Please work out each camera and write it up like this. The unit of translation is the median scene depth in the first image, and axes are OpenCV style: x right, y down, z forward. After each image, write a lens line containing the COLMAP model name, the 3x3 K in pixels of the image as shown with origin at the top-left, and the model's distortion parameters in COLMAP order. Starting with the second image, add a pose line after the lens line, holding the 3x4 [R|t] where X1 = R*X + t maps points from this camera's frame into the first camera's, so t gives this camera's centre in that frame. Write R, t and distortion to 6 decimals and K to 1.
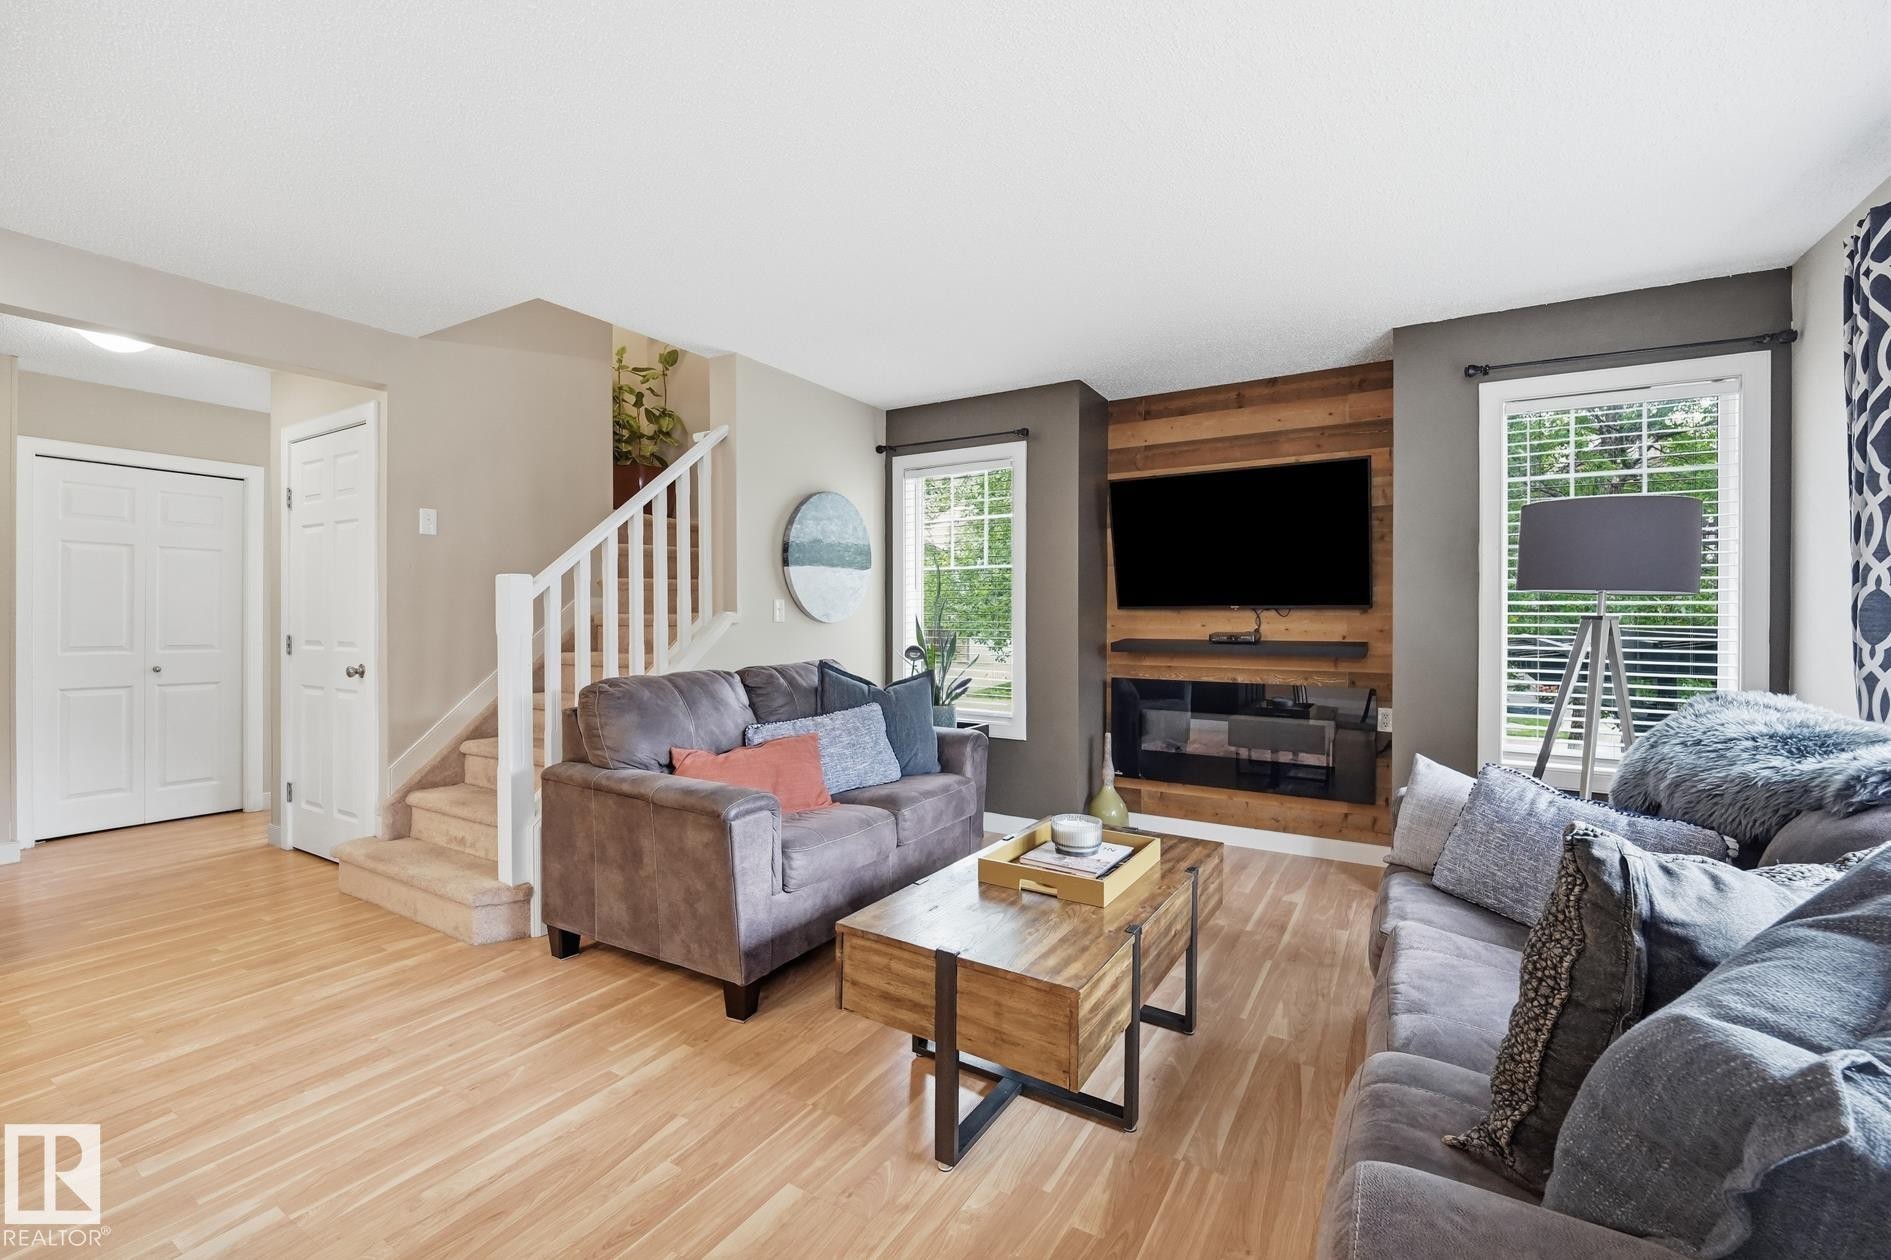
lens RADIAL K [[797.9, 0, 932.5], [0, 797.9, 621.4], [0, 0, 1]] dist [0.000857, -0.008624]
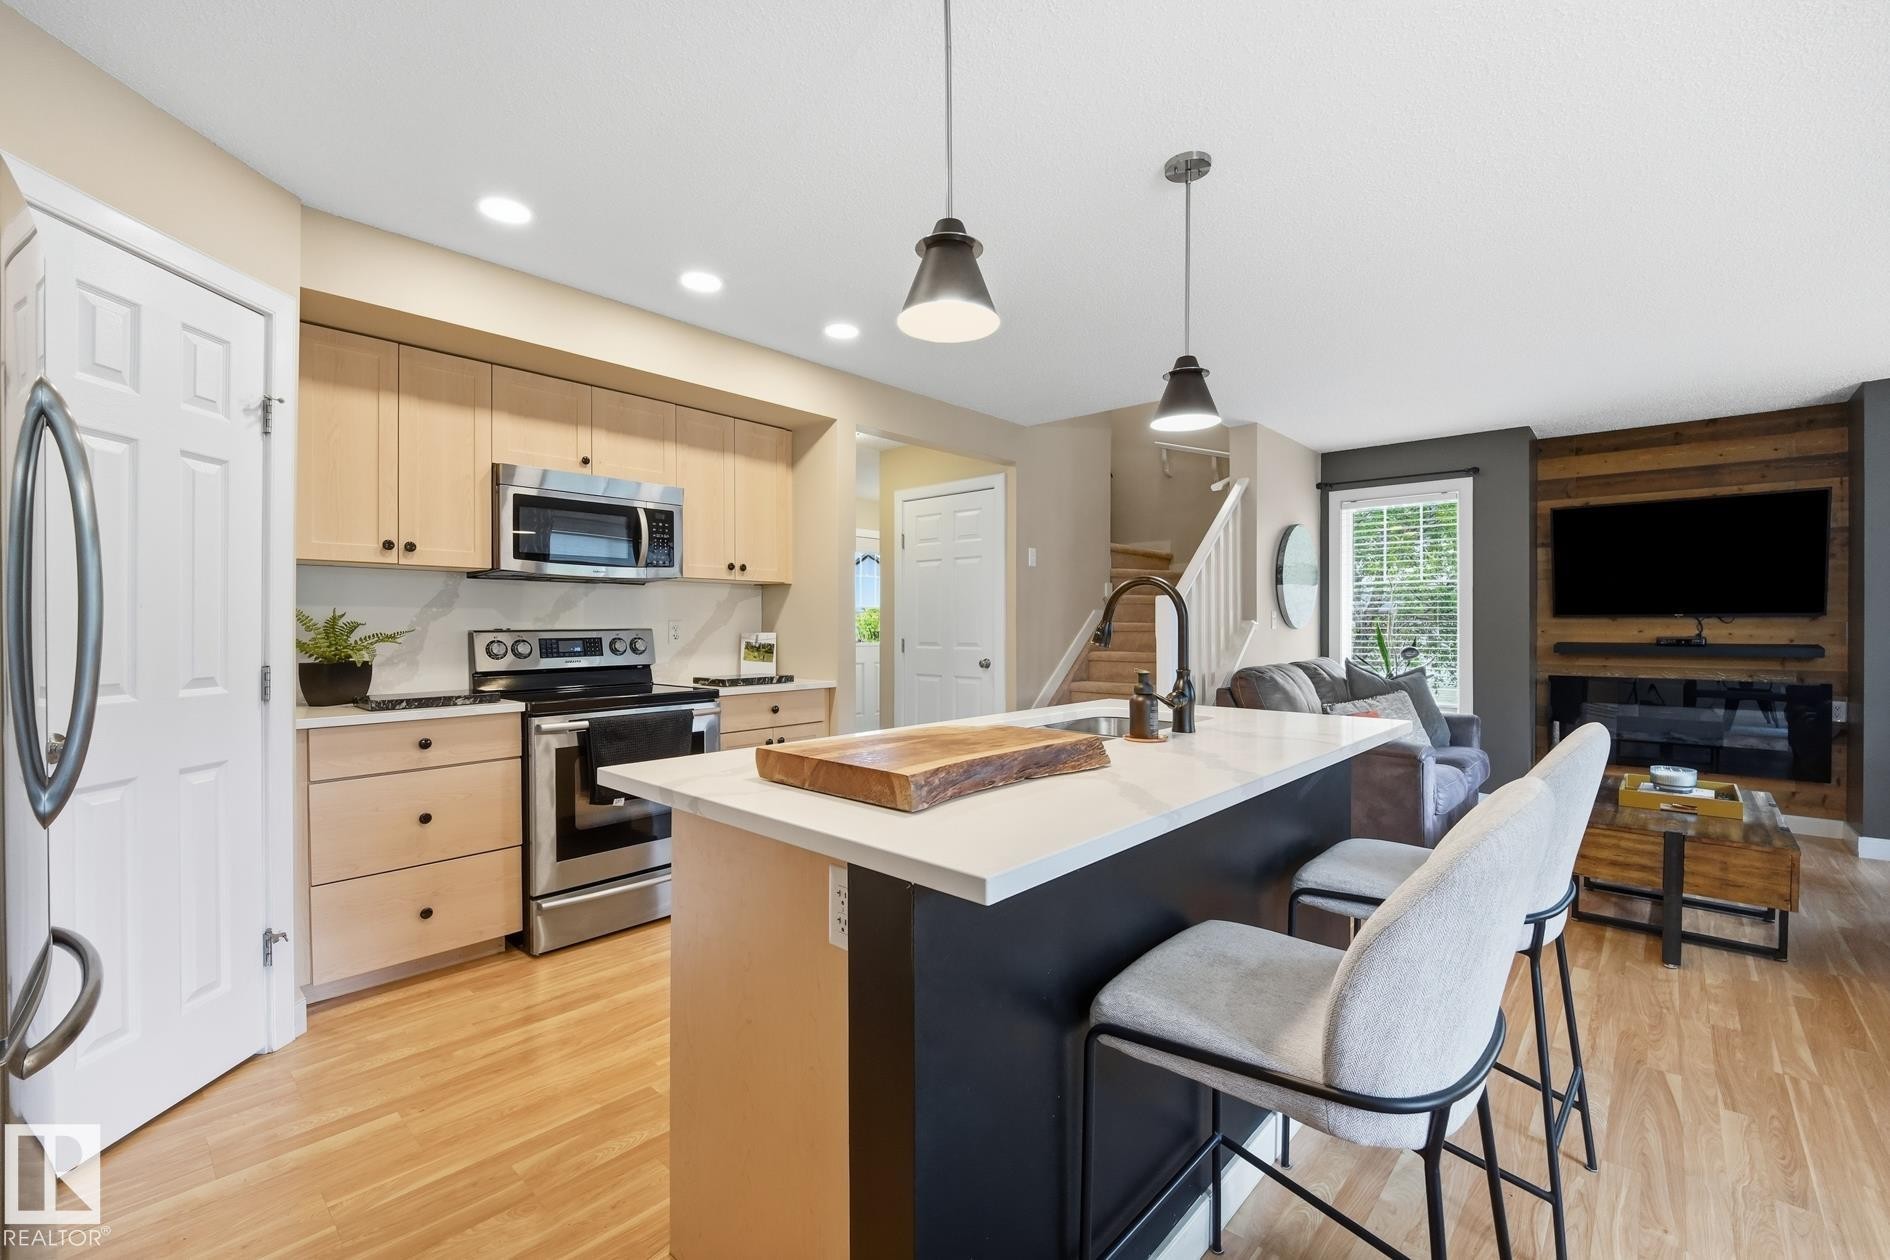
lens RADIAL K [[800.5, 0, 949.0], [0, 800.5, 626.6], [0, 0, 1]] dist [0.000563, -0.008208]
pose [[0.983257, -0.001342, -0.182220, -0.516313], [0.000719, 0.999994, -0.003486, 0.002144], [0.182224, 0.003297, 0.983252, -0.385232]]
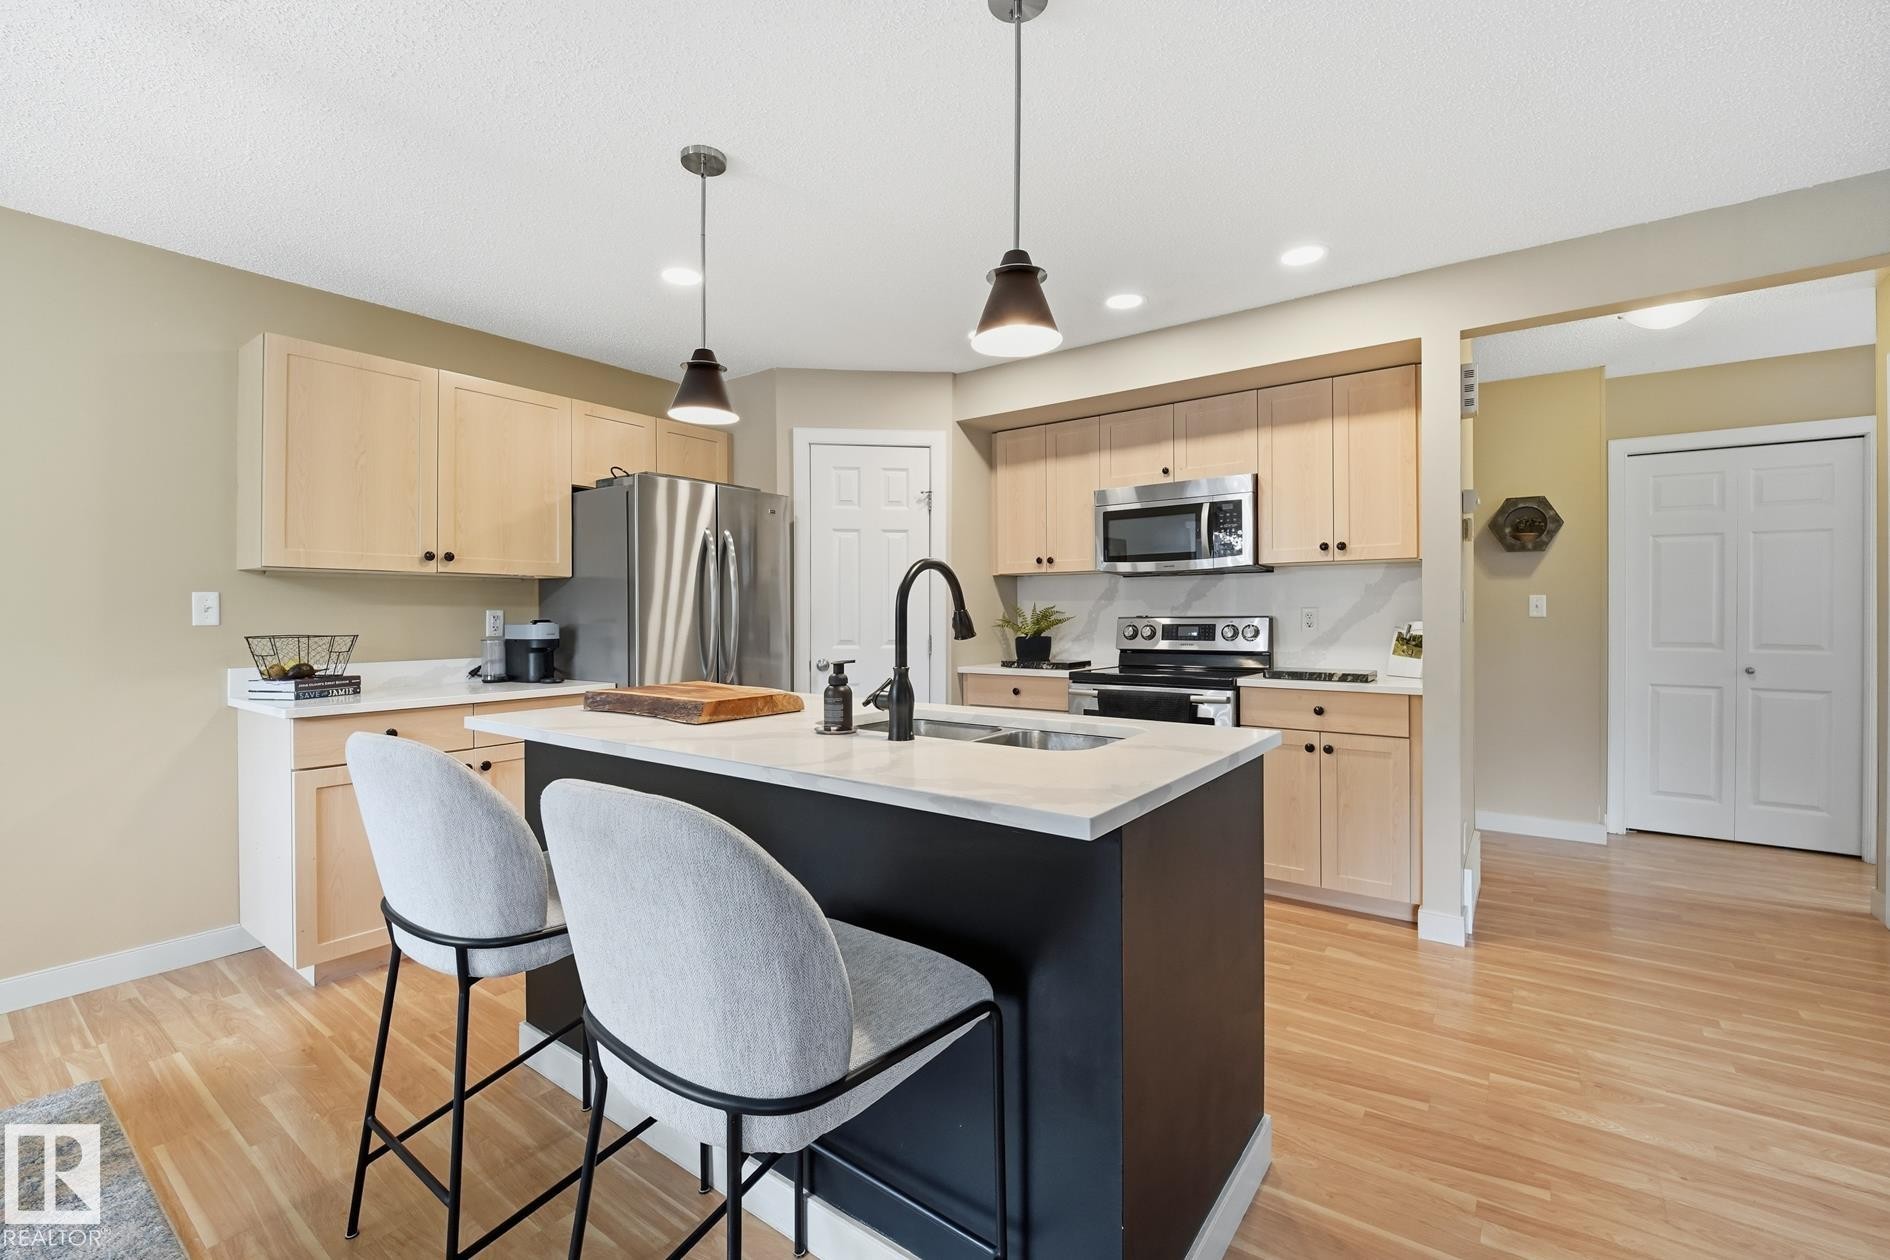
lens RADIAL K [[801.6, 0, 939.2], [0, 801.6, 612.5], [0, 0, 1]] dist [0.003534, -0.010905]
pose [[-0.082281, -0.003250, -0.996604, -0.026666], [-0.002101, 0.999993, -0.003087, 0.000409], [0.996607, 0.001840, -0.082288, 0.207728]]
